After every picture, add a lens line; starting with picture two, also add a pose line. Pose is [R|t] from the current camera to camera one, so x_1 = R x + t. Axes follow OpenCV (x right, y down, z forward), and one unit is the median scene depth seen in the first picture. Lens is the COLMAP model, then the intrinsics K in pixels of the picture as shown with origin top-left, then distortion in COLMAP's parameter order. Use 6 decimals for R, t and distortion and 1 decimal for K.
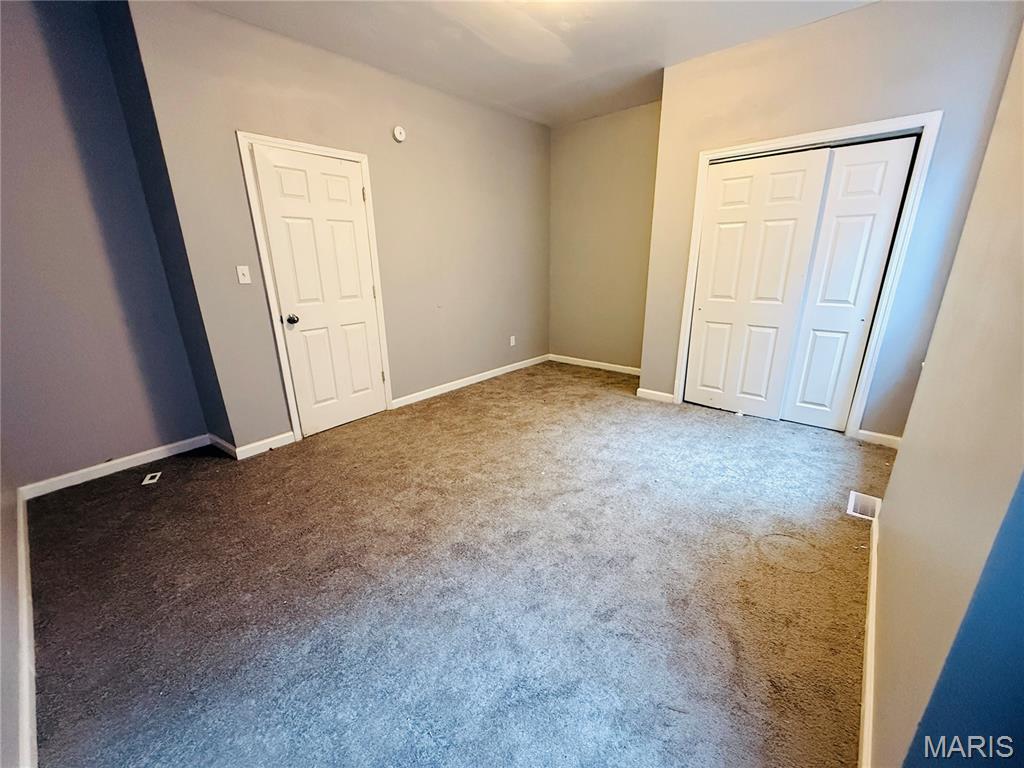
lens RADIAL K [[408.9, 0, 515.2], [0, 408.9, 386.8], [0, 0, 1]] dist [0.000145, -0.000256]
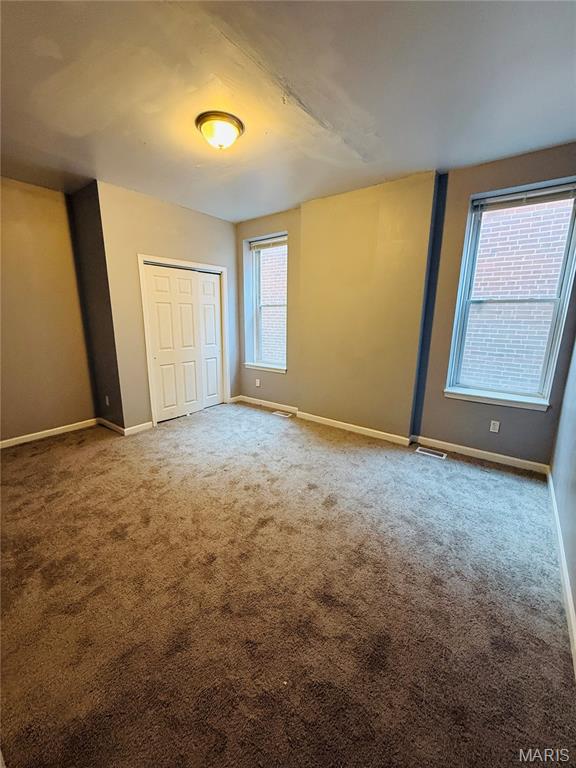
lens RADIAL K [[306.7, 0, 289.7], [0, 306.7, 384.2], [0, 0, 1]] dist [0.000145, -0.000256]
pose [[-0.070433, -0.201163, 0.977022, -0.705939], [0.297898, 0.930516, 0.213063, -0.199710], [-0.951996, 0.306060, -0.005613, 0.594587]]
